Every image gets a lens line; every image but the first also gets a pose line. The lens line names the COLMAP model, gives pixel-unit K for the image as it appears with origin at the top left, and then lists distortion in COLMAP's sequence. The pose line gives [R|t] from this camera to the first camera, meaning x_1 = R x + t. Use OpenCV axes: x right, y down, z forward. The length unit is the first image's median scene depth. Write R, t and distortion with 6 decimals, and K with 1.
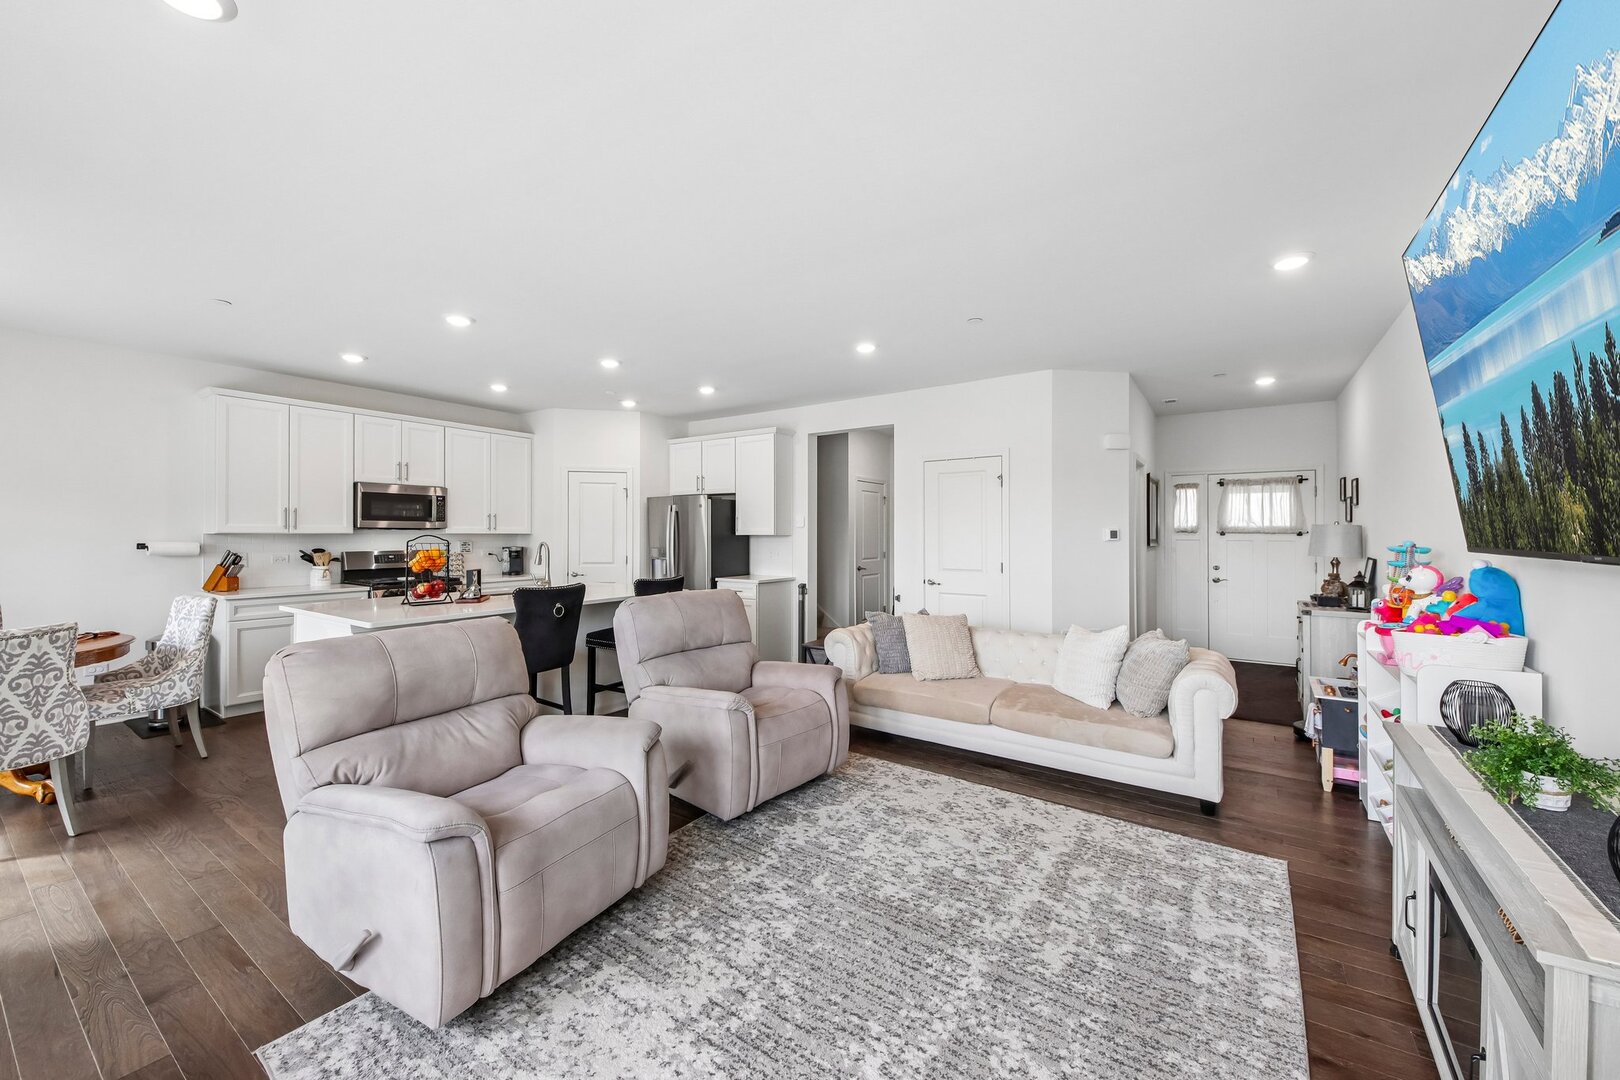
lens RADIAL K [[620.2, 0, 810.4], [0, 620.2, 533.8], [0, 0, 1]] dist [0.031268, -0.000193]
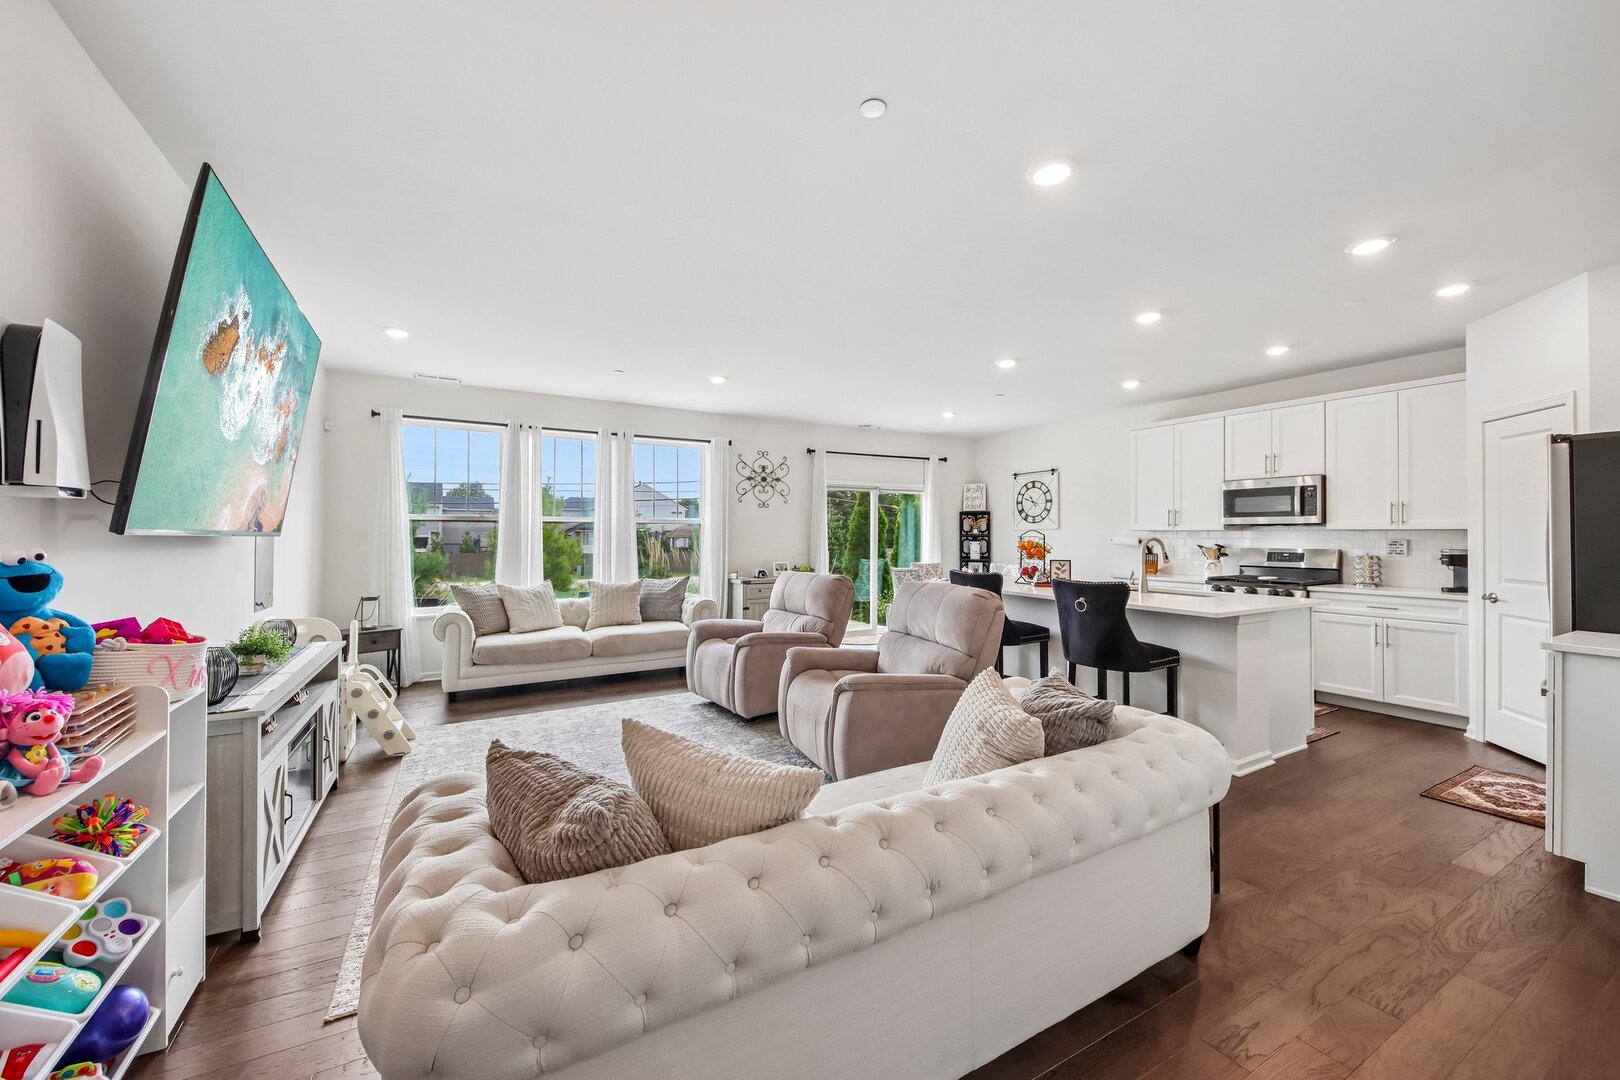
lens RADIAL K [[620.2, 0, 804.0], [0, 620.2, 532.4], [0, 0, 1]] dist [0.031268, -0.000193]
pose [[-0.453927, 0.001938, -0.891037, 0.515023], [-0.006966, 0.999959, 0.005724, 0.003413], [0.891012, 0.008805, -0.453895, 0.808837]]
